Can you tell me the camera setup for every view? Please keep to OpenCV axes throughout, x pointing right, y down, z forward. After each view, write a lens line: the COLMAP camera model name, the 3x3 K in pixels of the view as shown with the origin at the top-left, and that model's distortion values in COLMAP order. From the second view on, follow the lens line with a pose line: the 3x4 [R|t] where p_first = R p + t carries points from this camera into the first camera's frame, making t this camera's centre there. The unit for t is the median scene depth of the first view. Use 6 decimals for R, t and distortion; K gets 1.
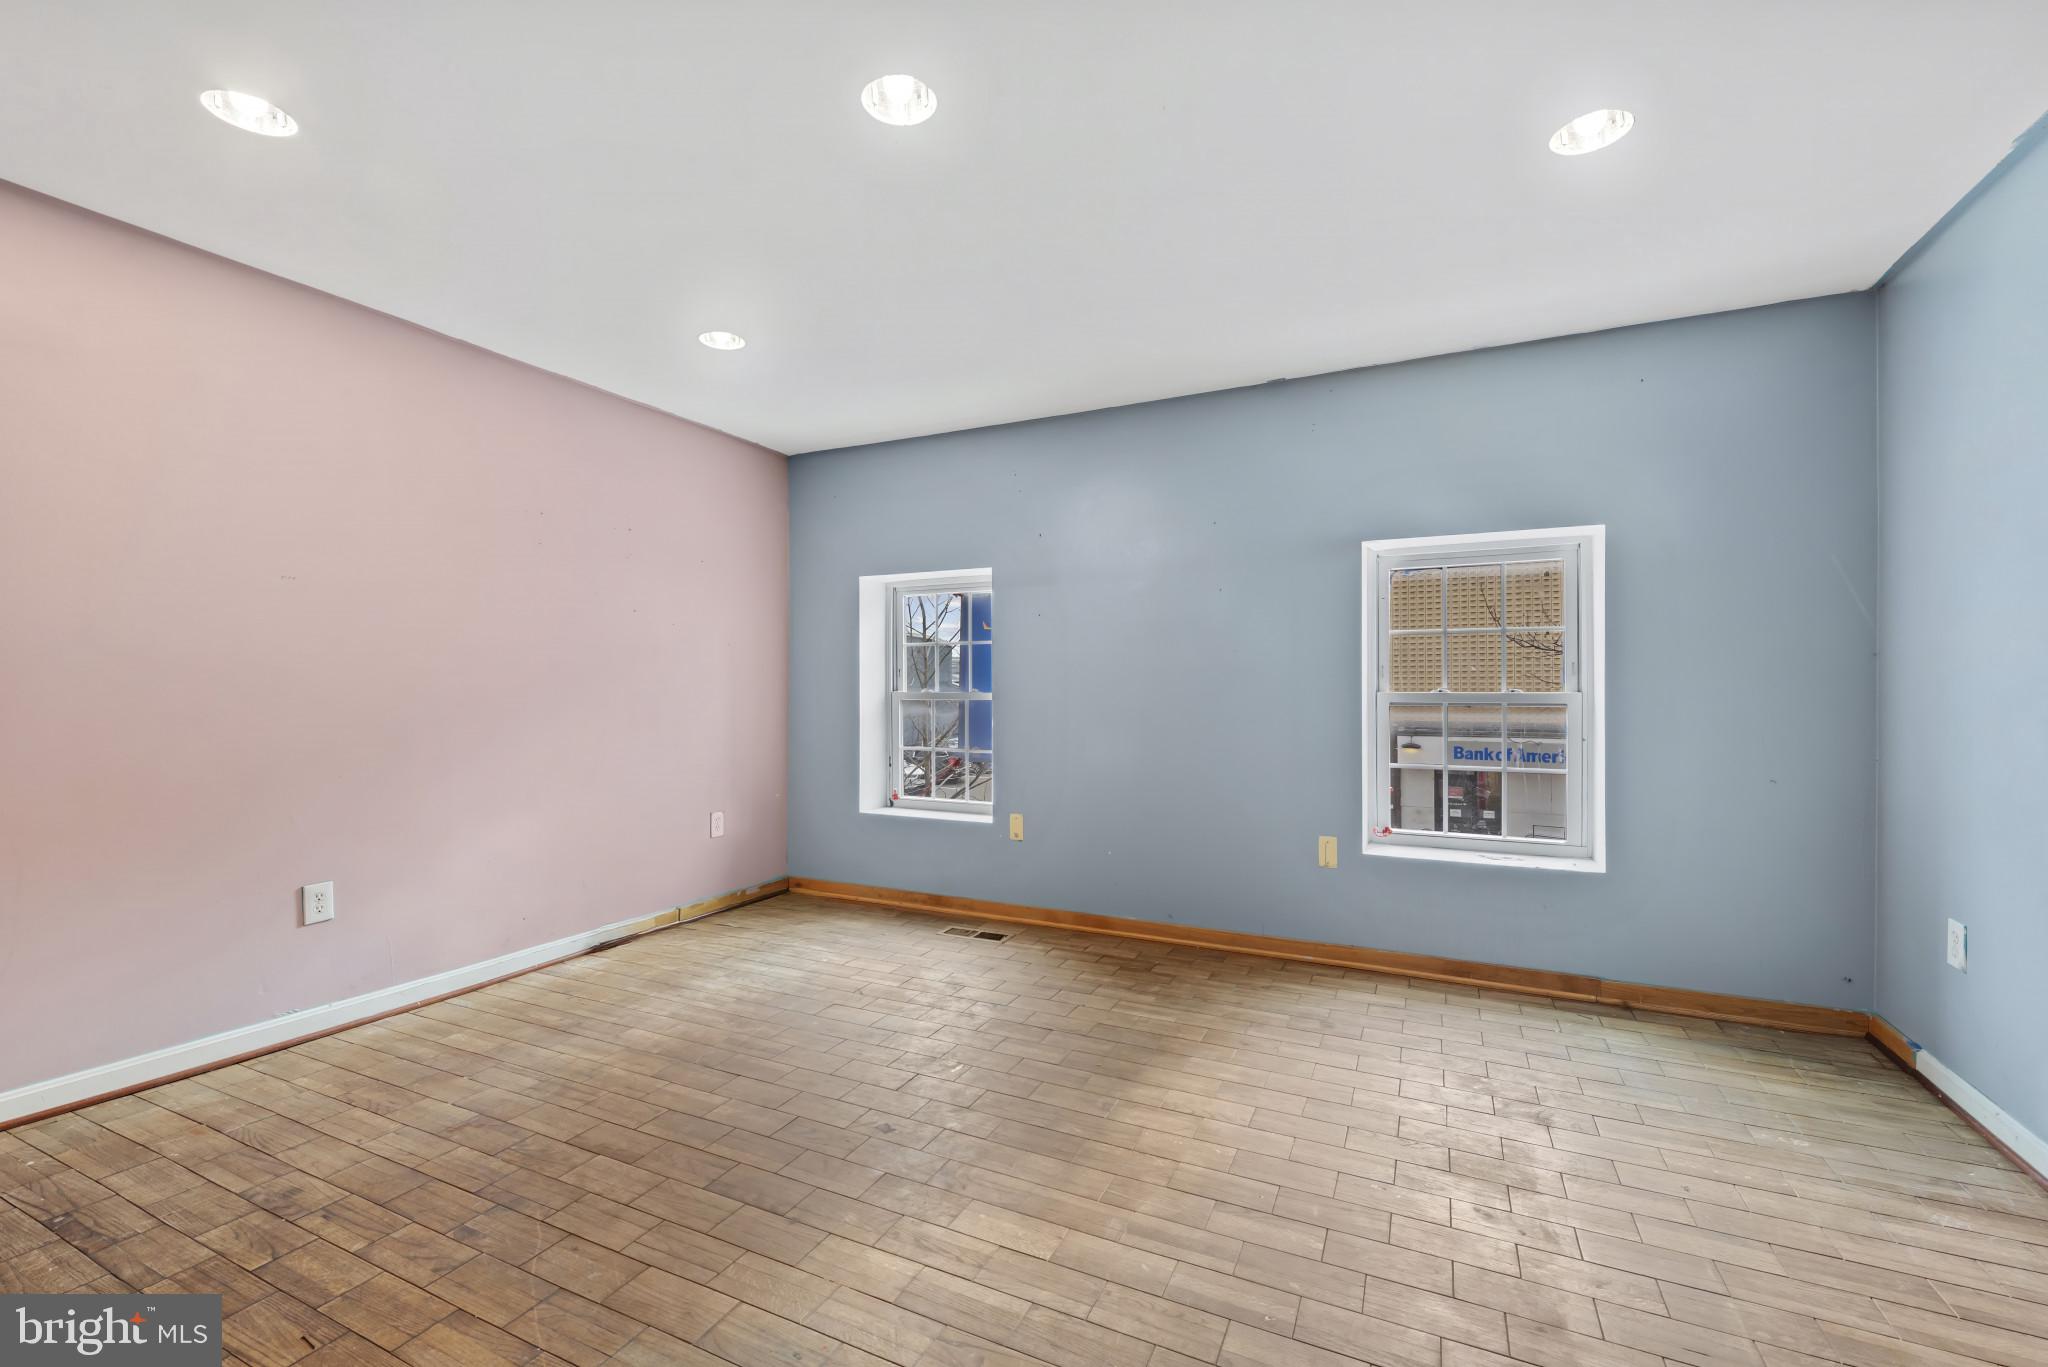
lens RADIAL K [[848.2, 0, 1021.7], [0, 848.2, 684.3], [0, 0, 1]] dist [0.023107, -0.008450]
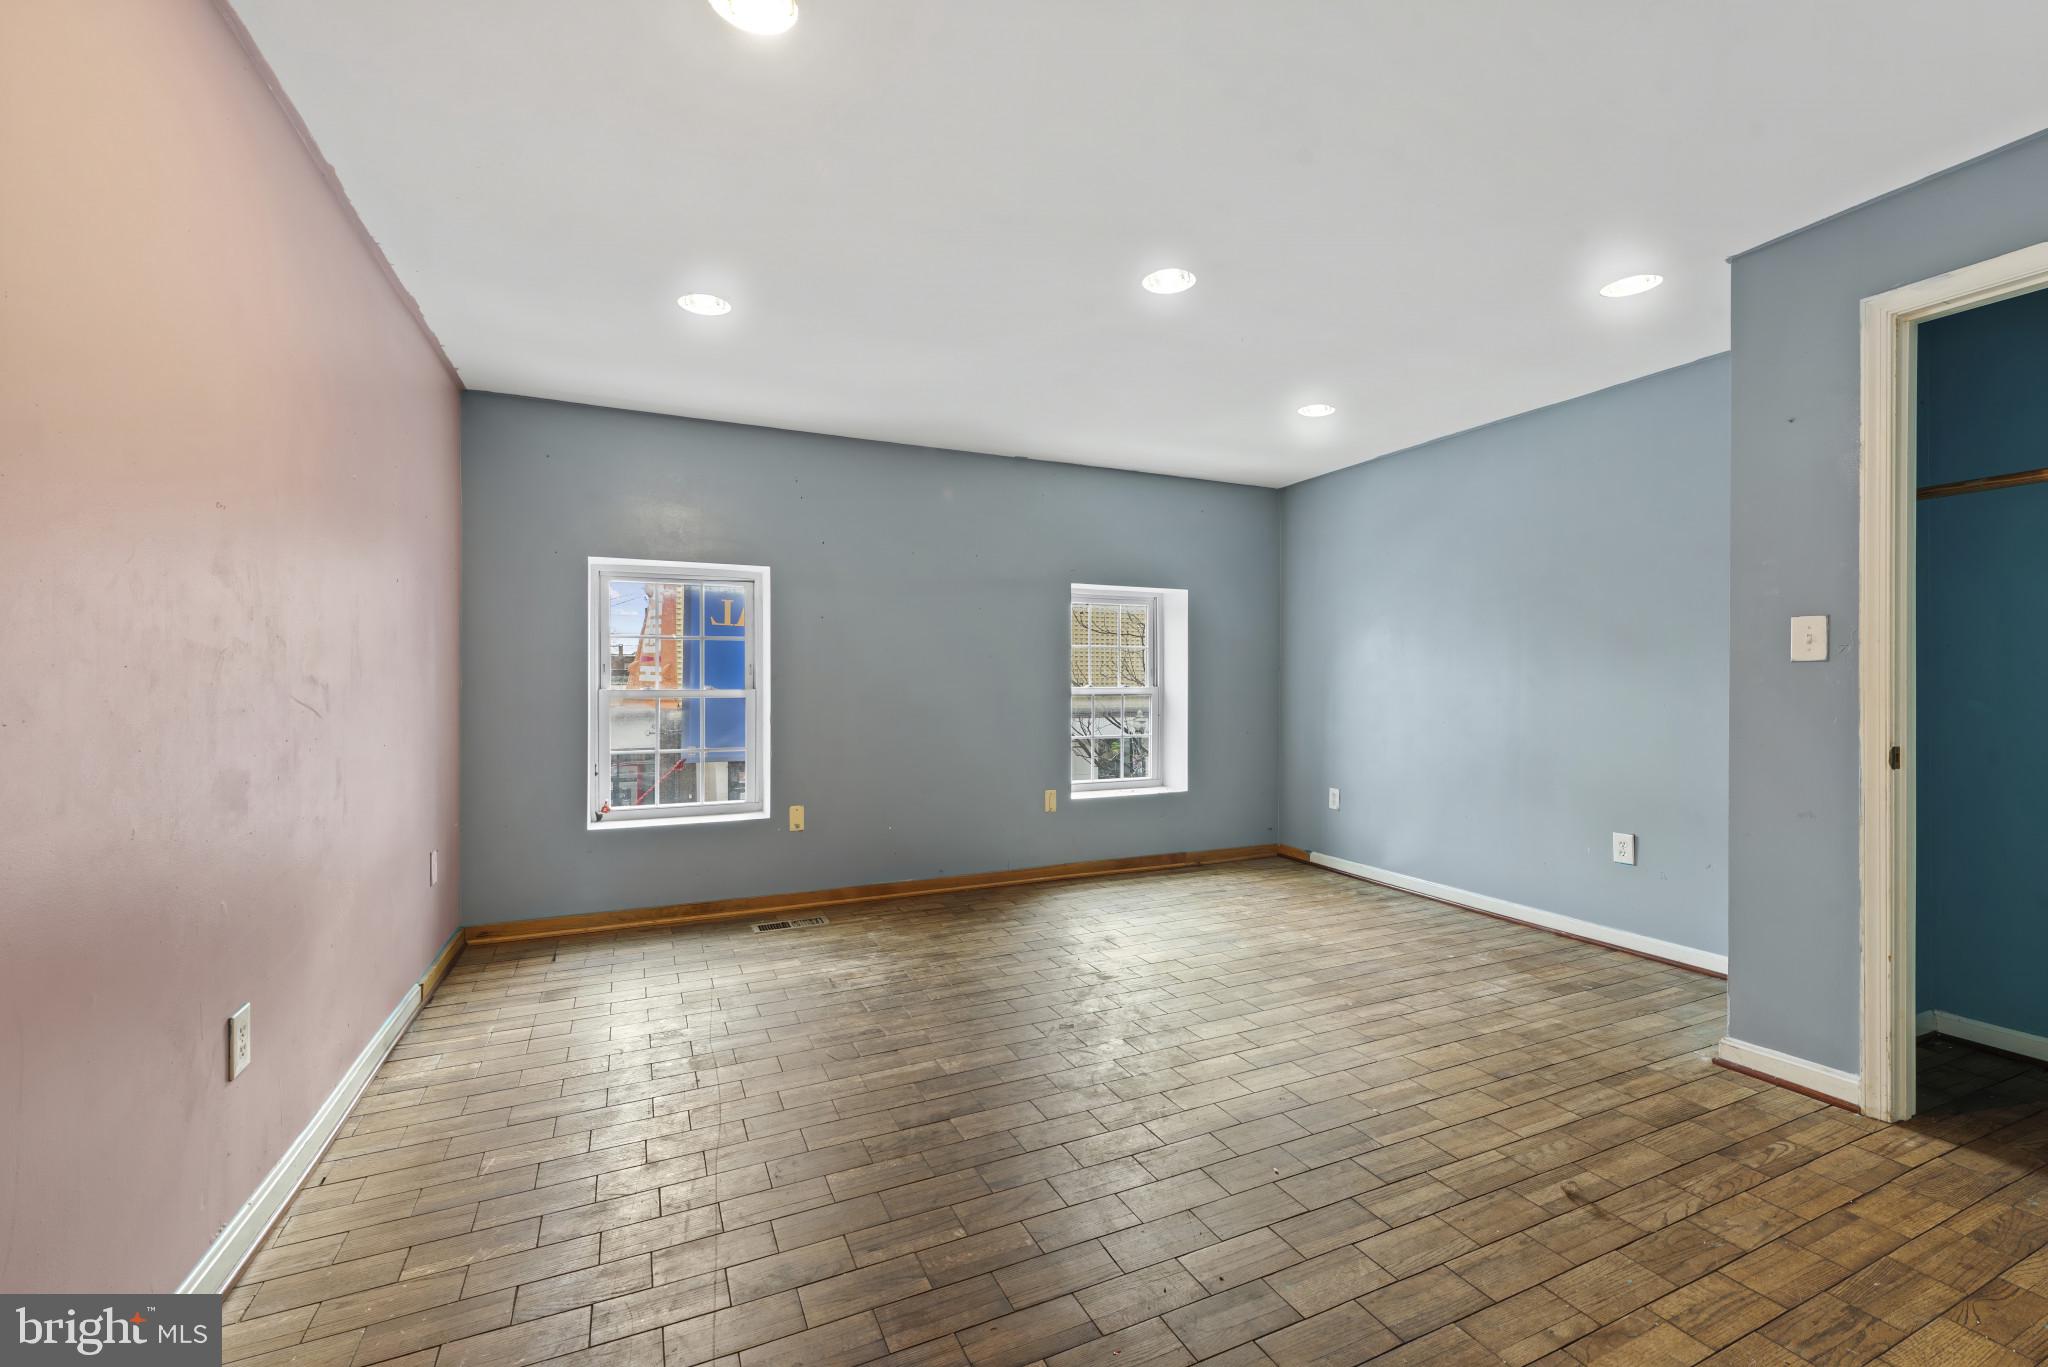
lens RADIAL K [[848.2, 0, 1021.7], [0, 848.2, 684.3], [0, 0, 1]] dist [0.023107, -0.008450]
pose [[0.635437, -0.002266, 0.772149, -0.809730], [-0.003631, 0.999976, 0.005922, -0.004855], [-0.772144, -0.006567, 0.635414, 0.157412]]
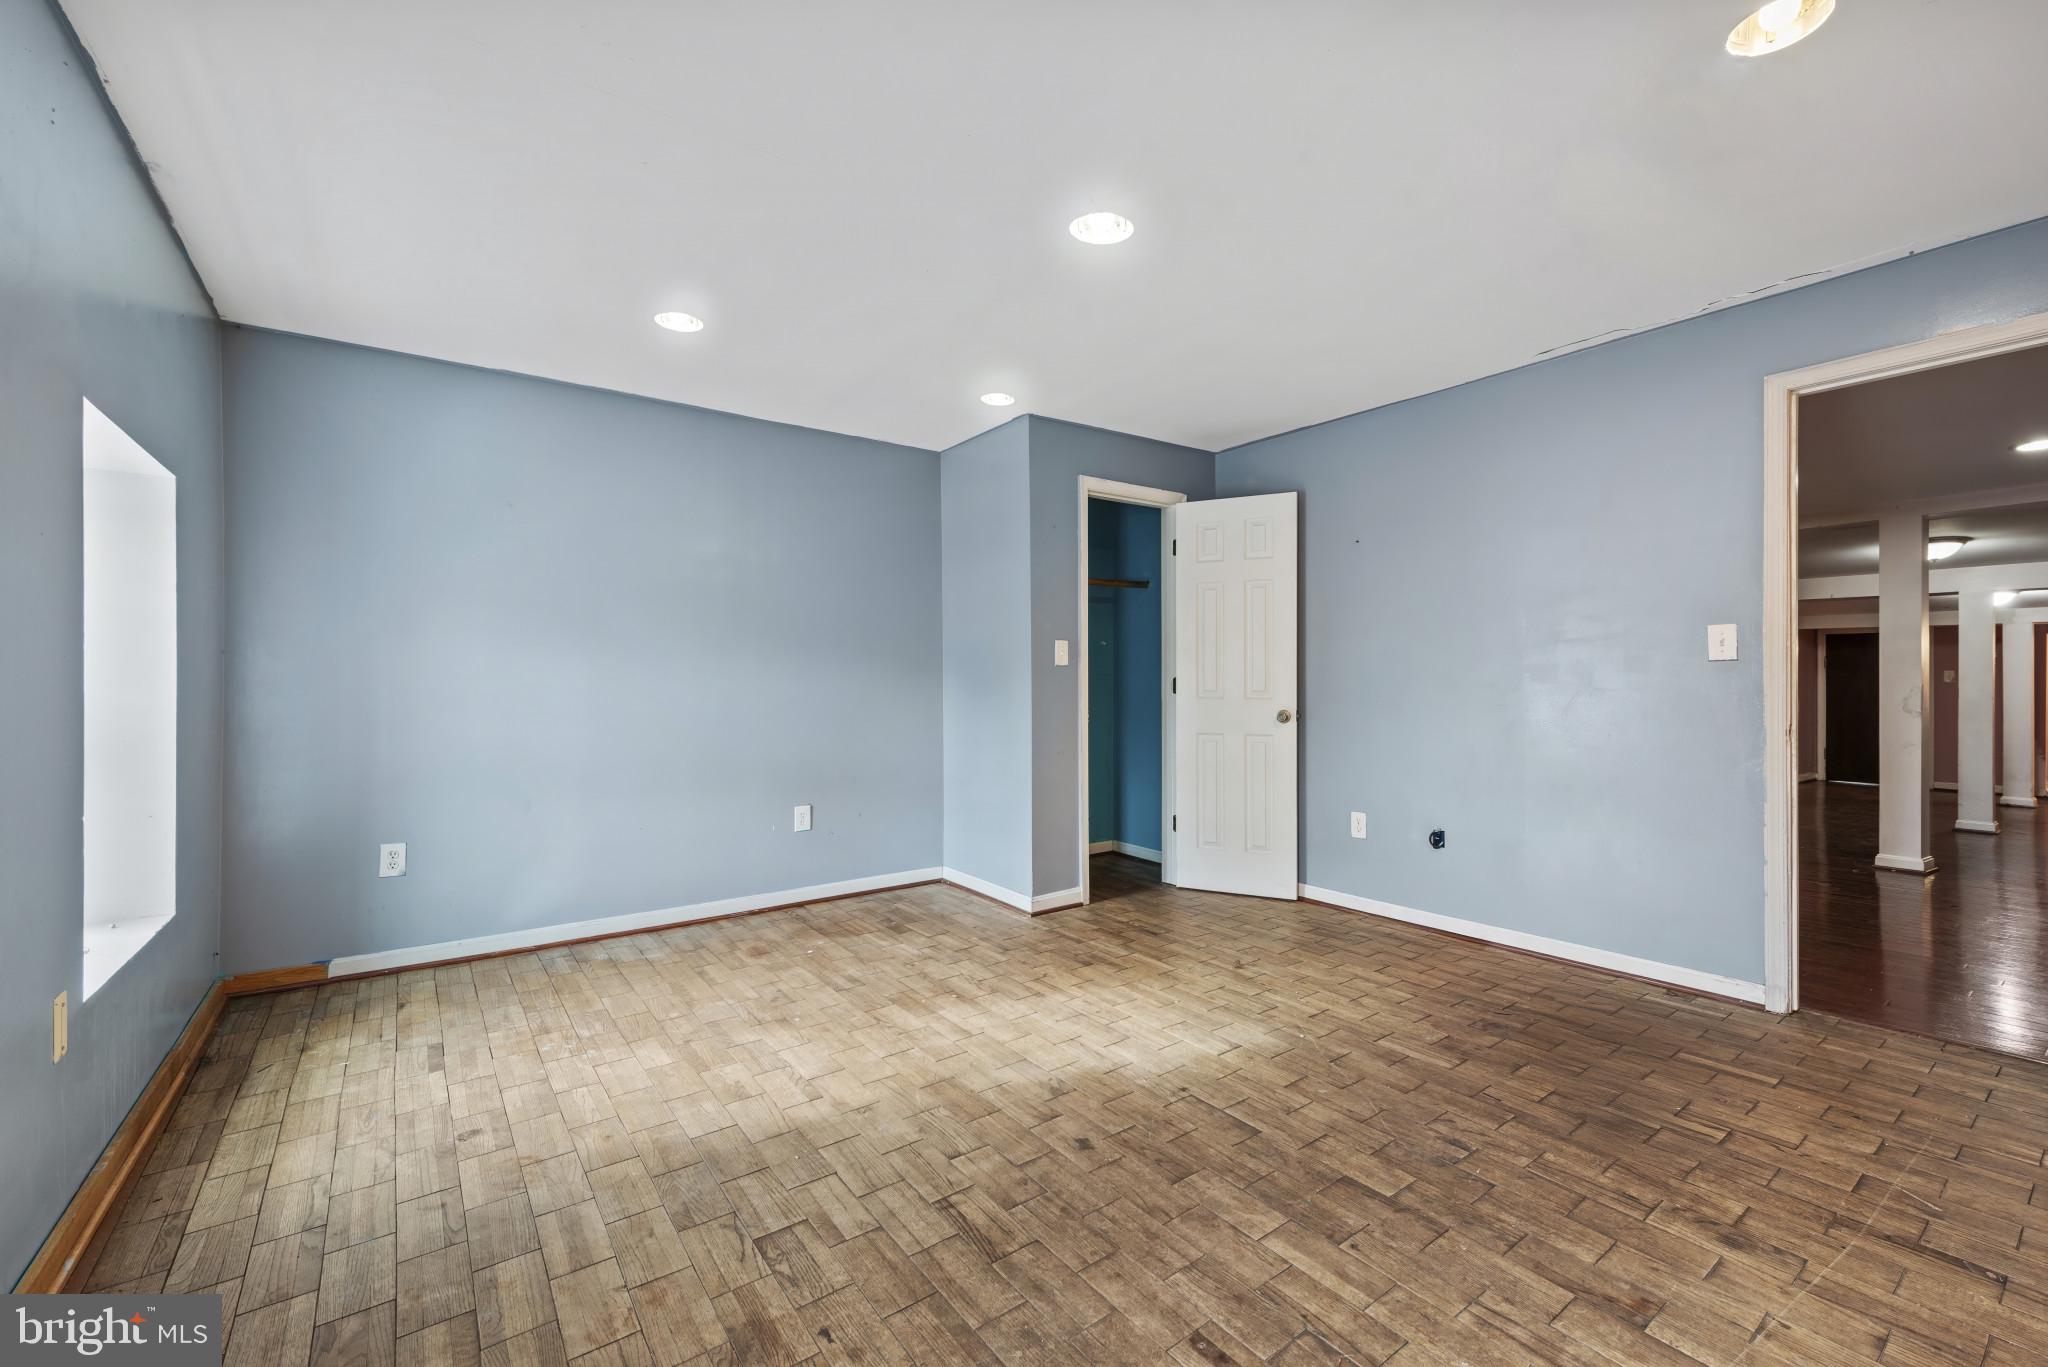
lens RADIAL K [[848.2, 0, 1021.7], [0, 848.2, 684.3], [0, 0, 1]] dist [0.023107, -0.008450]
pose [[-0.886448, 0.001265, 0.462827, -0.362355], [0.000413, 0.999998, -0.001943, 0.008055], [-0.462829, -0.001532, -0.886446, 1.263579]]
